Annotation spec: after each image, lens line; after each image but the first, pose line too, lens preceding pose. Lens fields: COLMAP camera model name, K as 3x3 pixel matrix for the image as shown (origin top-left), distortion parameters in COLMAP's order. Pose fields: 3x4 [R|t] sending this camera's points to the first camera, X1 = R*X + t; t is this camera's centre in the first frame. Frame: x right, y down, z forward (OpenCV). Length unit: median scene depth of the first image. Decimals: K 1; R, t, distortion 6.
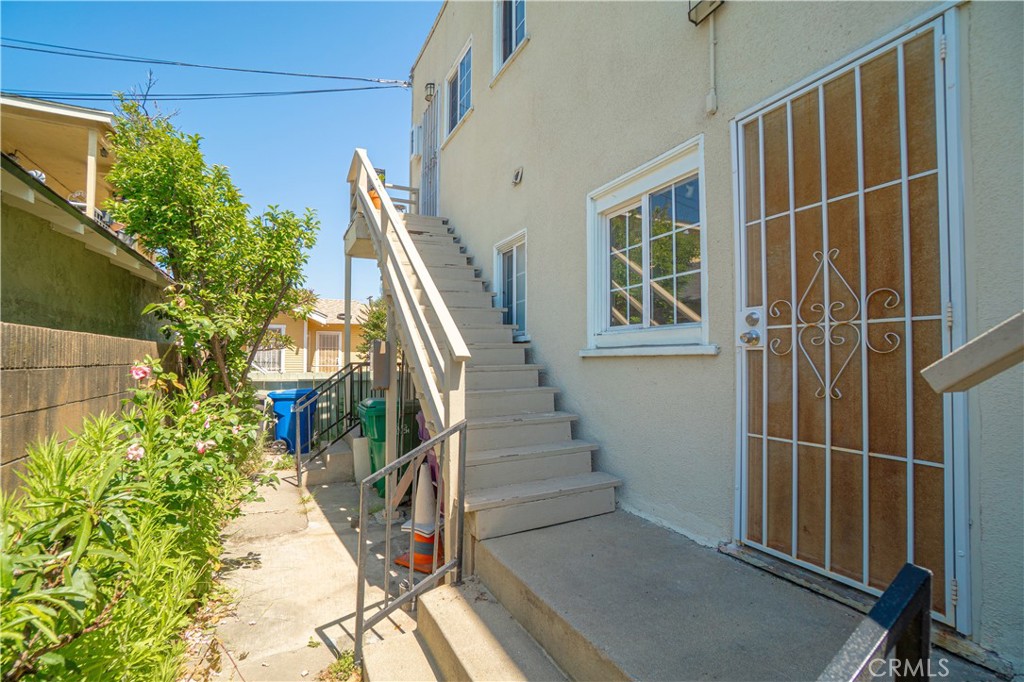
lens RADIAL K [[461.3, 0, 510.6], [0, 461.3, 351.0], [0, 0, 1]] dist [-0.066227, 0.025413]
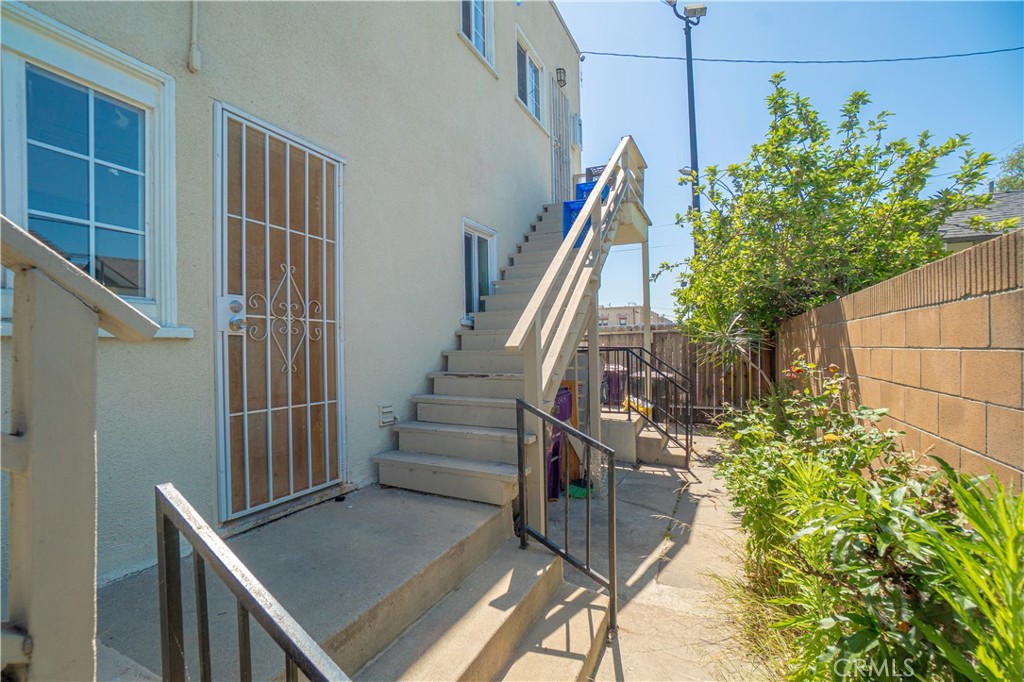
lens RADIAL K [[461.3, 0, 510.6], [0, 461.3, 351.0], [0, 0, 1]] dist [-0.066227, 0.025413]
pose [[-0.624982, -0.002852, 0.780634, -0.743832], [-0.007633, 0.999968, -0.002458, 0.034479], [-0.780602, -0.007495, -0.624984, 1.216464]]
